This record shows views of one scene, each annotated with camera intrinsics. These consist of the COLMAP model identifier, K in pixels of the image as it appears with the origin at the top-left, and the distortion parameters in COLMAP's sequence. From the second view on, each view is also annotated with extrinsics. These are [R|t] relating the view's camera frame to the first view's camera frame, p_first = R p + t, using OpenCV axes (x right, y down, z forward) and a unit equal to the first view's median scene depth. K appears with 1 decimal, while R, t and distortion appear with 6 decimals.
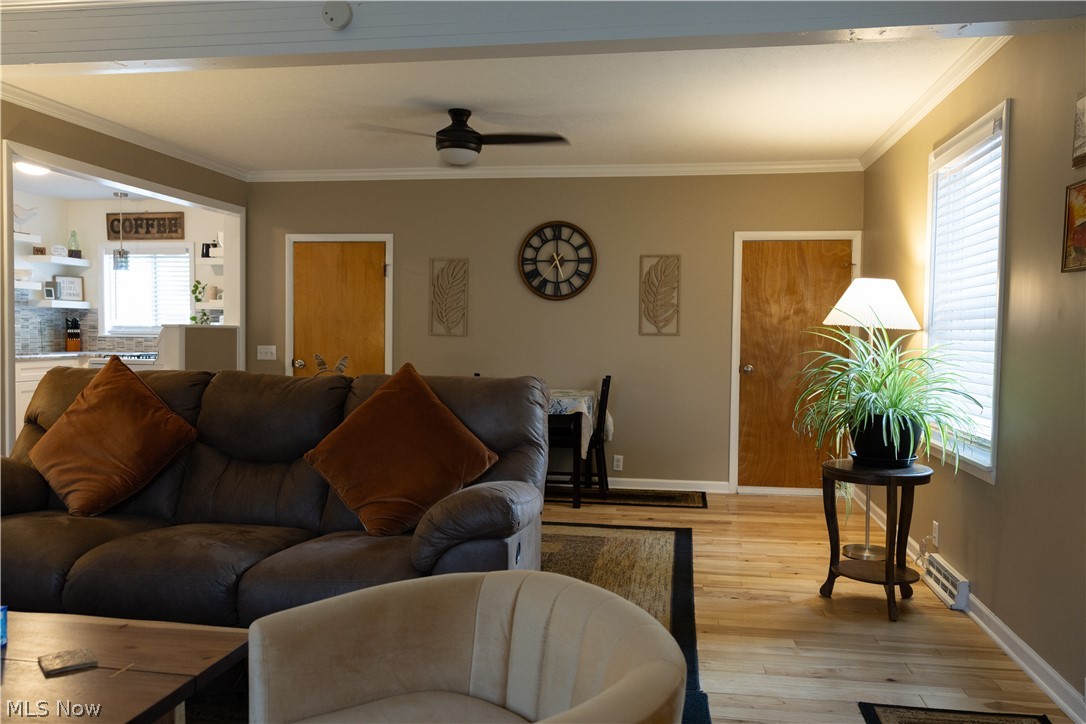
lens RADIAL K [[850.0, 0, 540.5], [0, 850.0, 360.5], [0, 0, 1]] dist [0.007708, 0.012712]
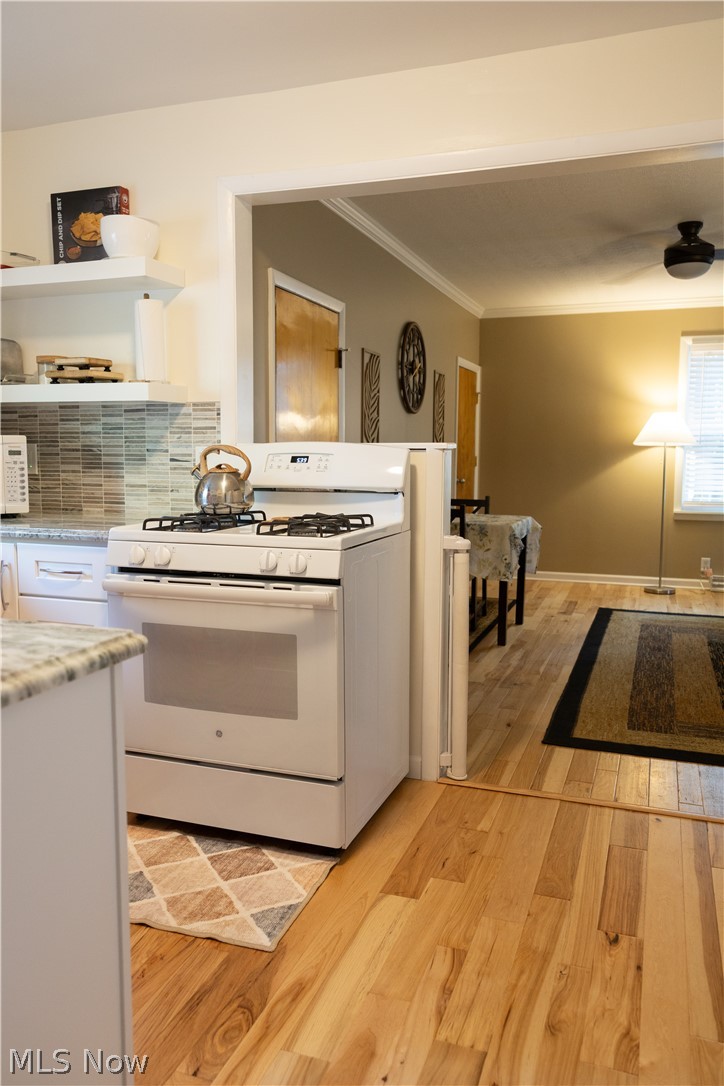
lens RADIAL K [[833.7, 0, 362.0], [0, 833.7, 543.0], [0, 0, 1]] dist [-0.006070, 0.000418]
pose [[0.176615, -0.118567, 0.977113, -0.666597], [0.039291, 0.992776, 0.113365, -0.029805], [-0.983496, 0.018370, 0.179998, 0.703197]]
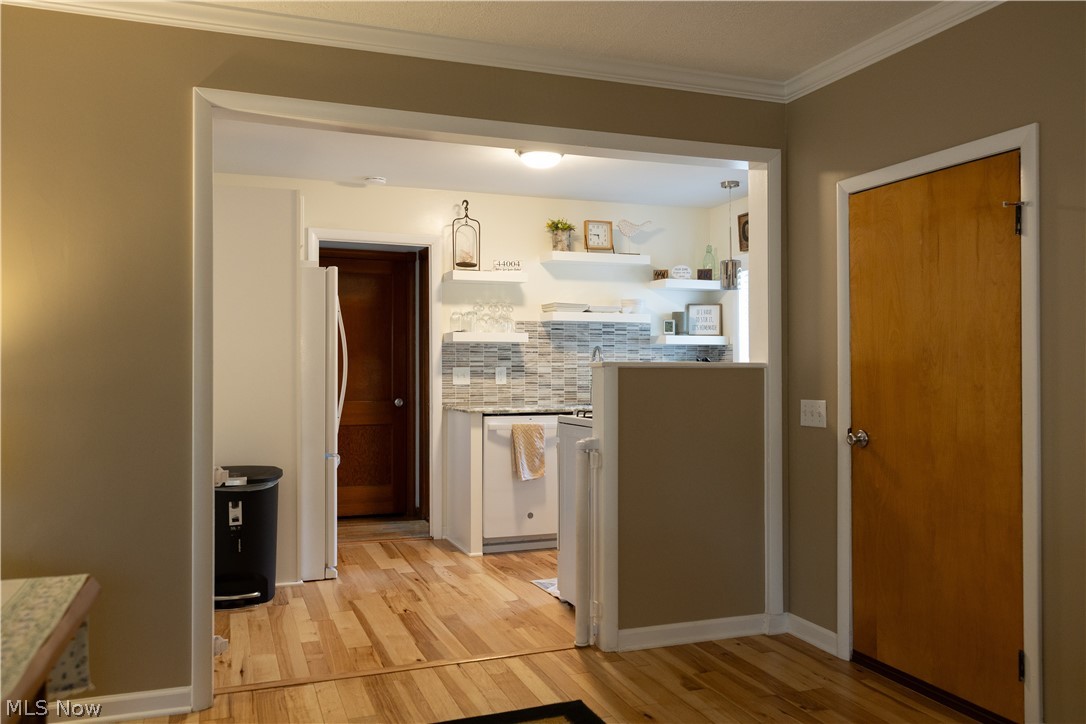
lens RADIAL K [[850.0, 0, 540.5], [0, 850.0, 360.5], [0, 0, 1]] dist [0.007708, 0.012712]
pose [[0.503533, -0.020266, -0.863738, 0.041169], [-0.024006, 0.999011, -0.037435, -0.014947], [0.863642, 0.039584, 0.502549, 0.488723]]
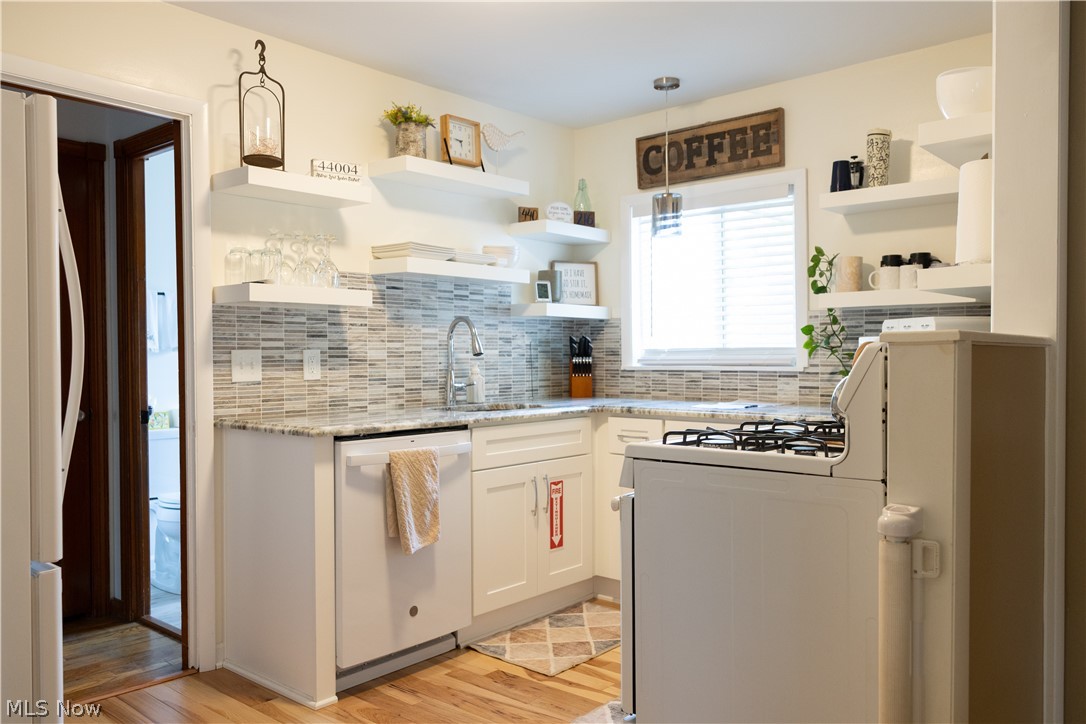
lens RADIAL K [[833.7, 0, 544.4], [0, 833.7, 366.2], [0, 0, 1]] dist [-0.006070, 0.000418]
pose [[0.858065, -0.008731, -0.513467, -0.295037], [-0.003145, 0.999747, -0.022255, -0.018766], [0.513531, 0.020711, 0.857821, 0.531683]]
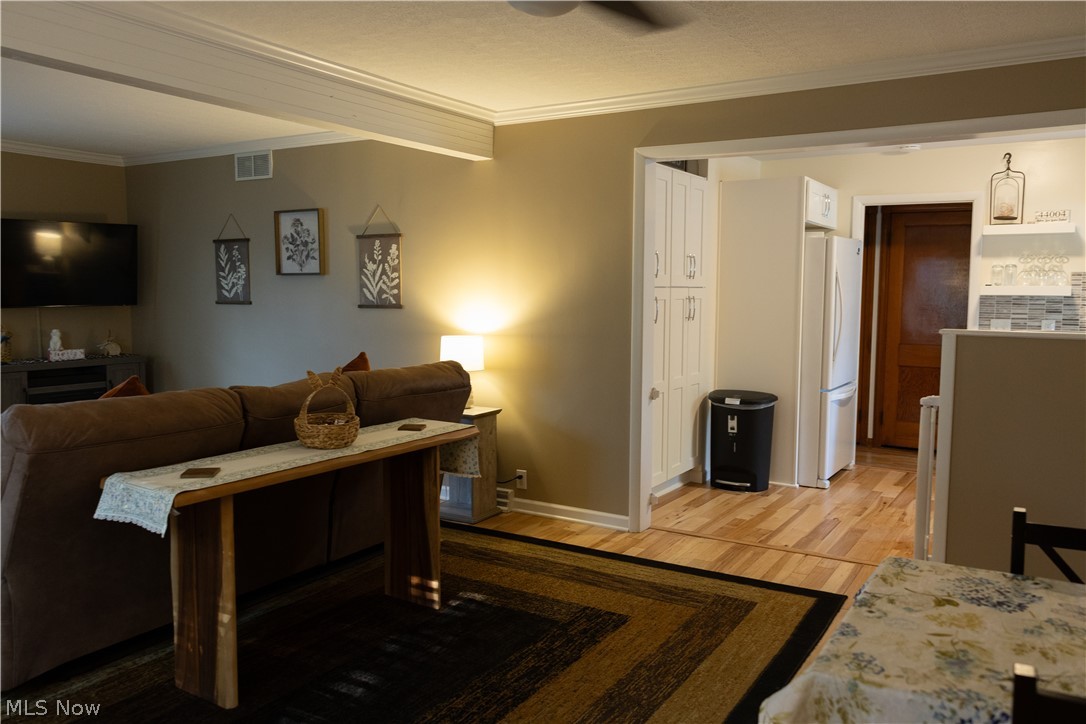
lens RADIAL K [[850.0, 0, 540.5], [0, 850.0, 360.5], [0, 0, 1]] dist [0.007708, 0.012712]
pose [[-0.375950, 0.063250, -0.924479, 0.217033], [-0.045295, 0.995221, 0.086509, -0.044605], [0.925532, 0.074397, -0.371289, 0.699724]]
